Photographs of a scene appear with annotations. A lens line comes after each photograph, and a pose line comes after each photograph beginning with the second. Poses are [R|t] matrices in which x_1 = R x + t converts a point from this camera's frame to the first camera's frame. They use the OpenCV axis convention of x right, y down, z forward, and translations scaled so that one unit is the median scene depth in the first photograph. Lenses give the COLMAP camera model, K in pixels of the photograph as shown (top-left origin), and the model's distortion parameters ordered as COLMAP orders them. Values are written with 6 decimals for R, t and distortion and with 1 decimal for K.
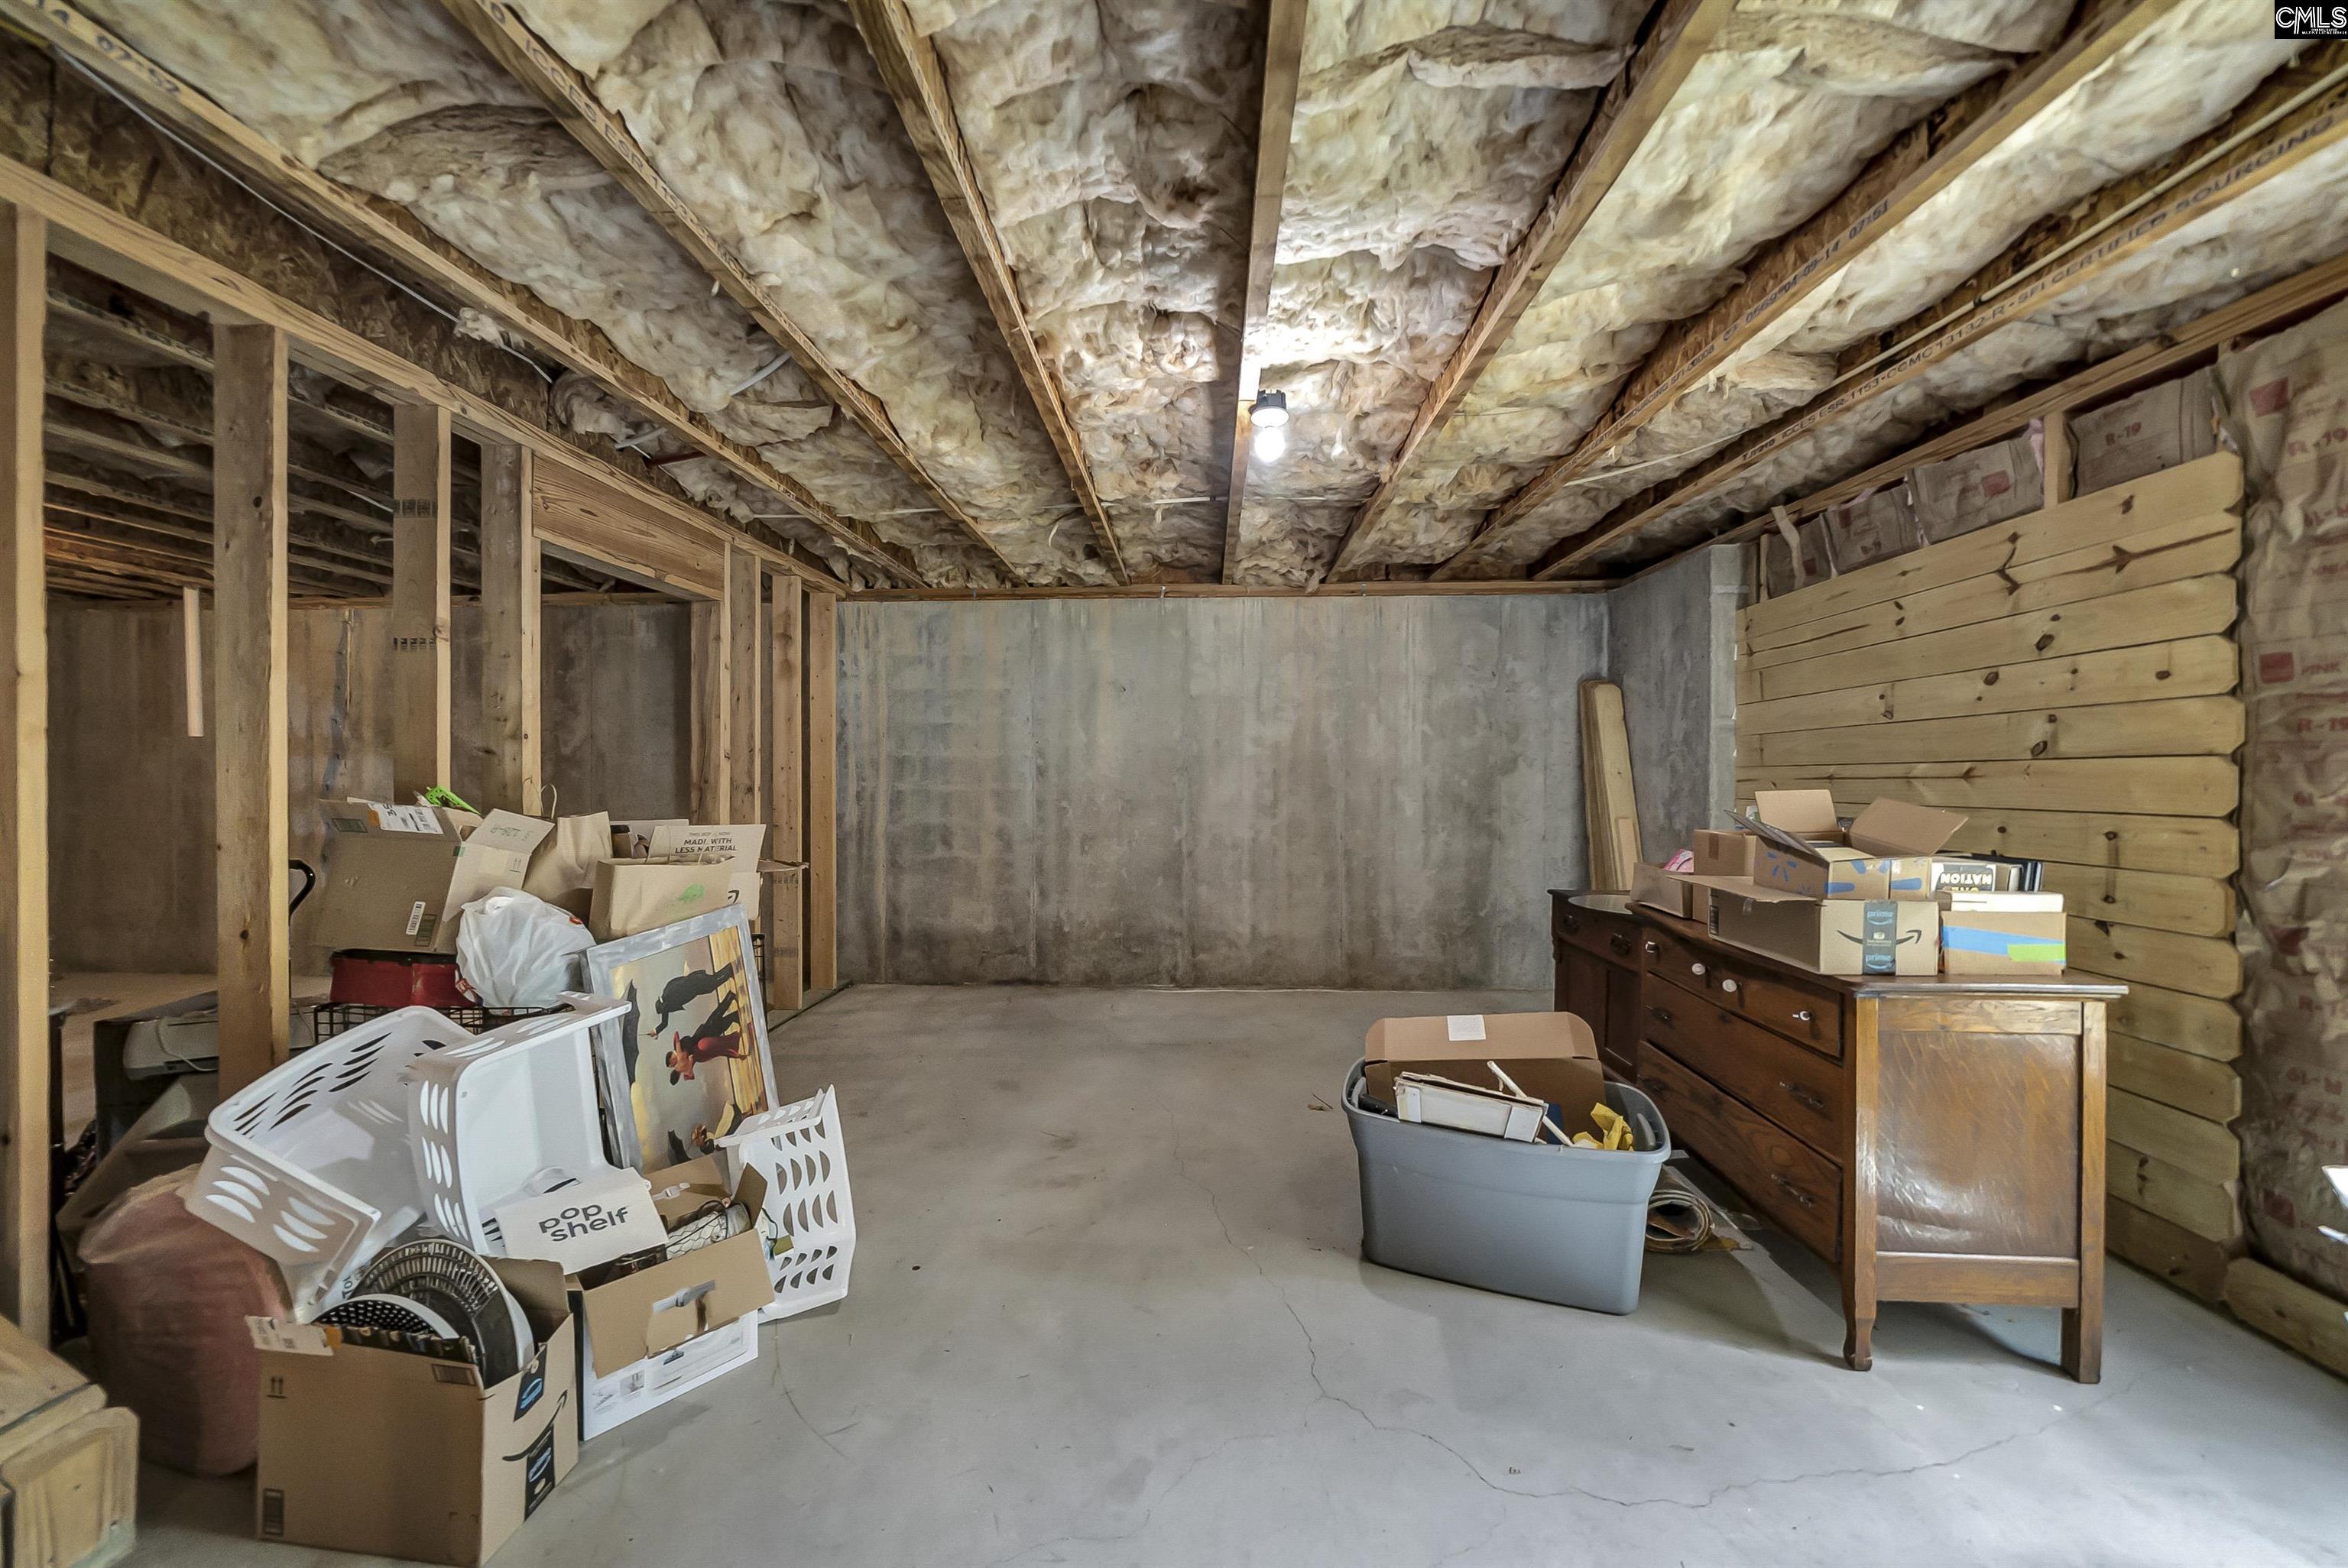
lens RADIAL K [[810.4, 0, 1169.0], [0, 810.4, 774.1], [0, 0, 1]] dist [-0.014015, 0.000637]
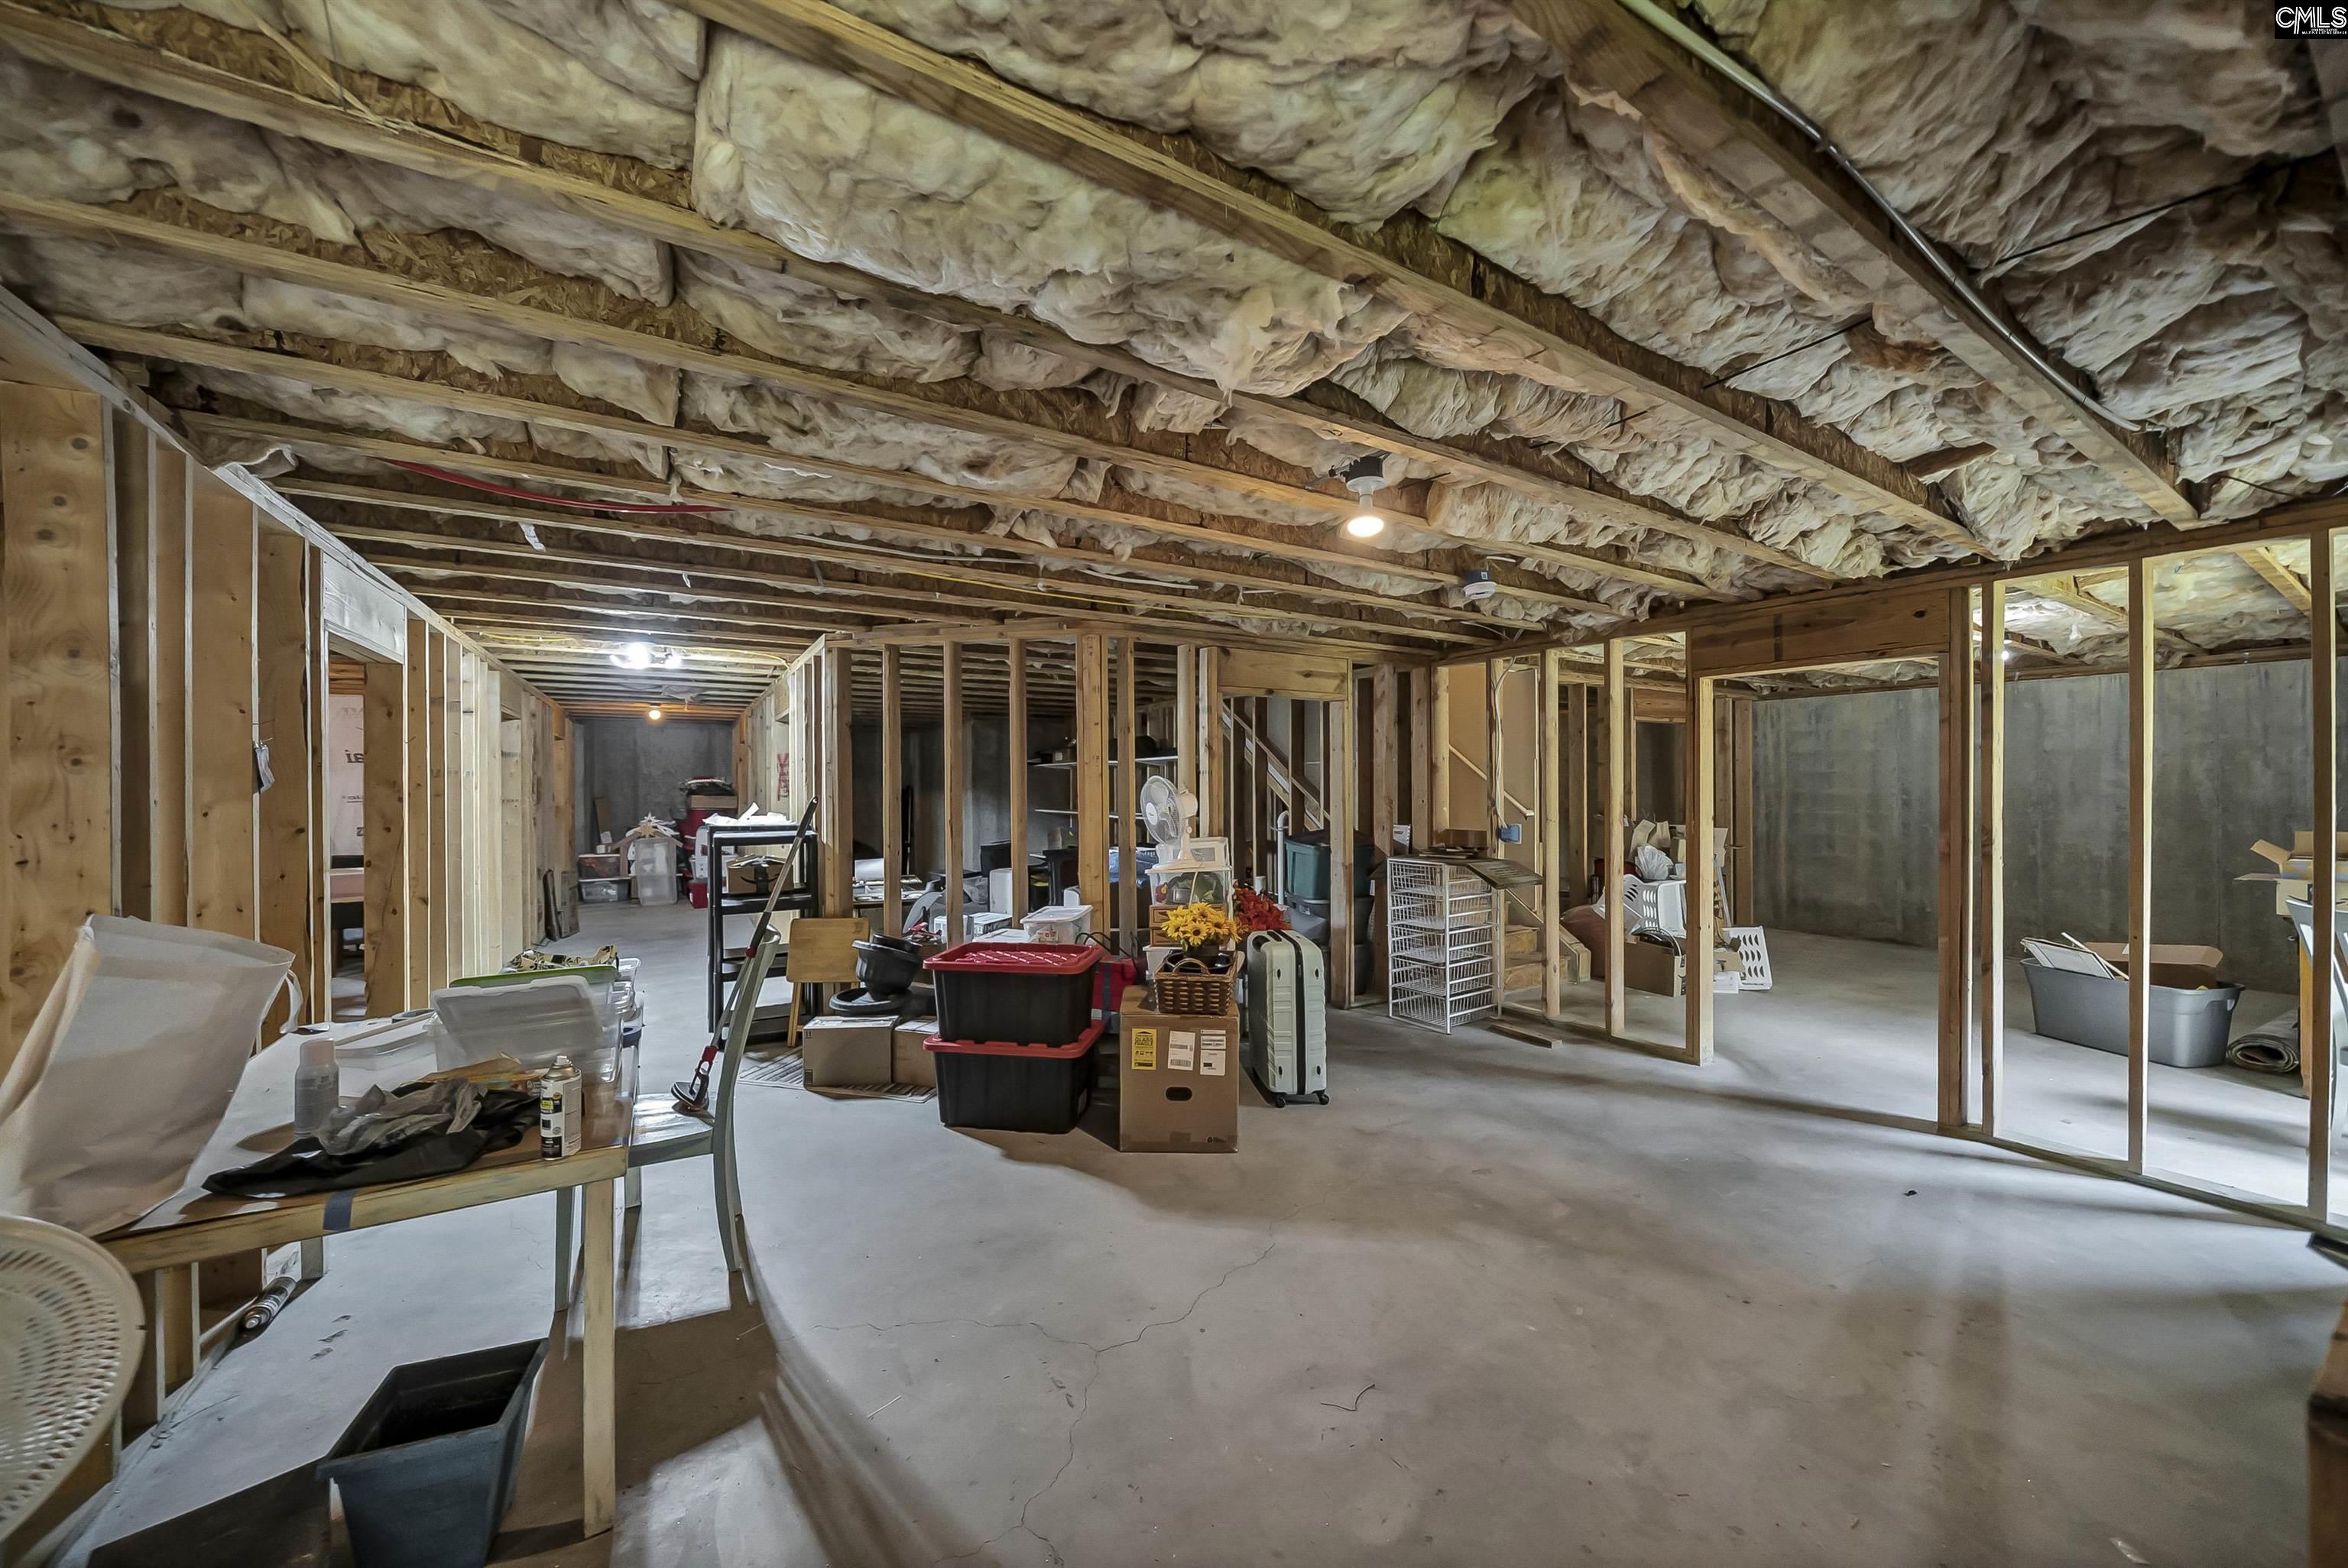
lens RADIAL K [[810.4, 0, 1177.9], [0, 810.4, 784.4], [0, 0, 1]] dist [-0.014015, 0.000637]
pose [[0.551310, -0.002053, -0.834298, 0.340034], [-0.000472, 0.999996, -0.002772, -0.033842], [0.834300, 0.001922, 0.551307, -0.954774]]
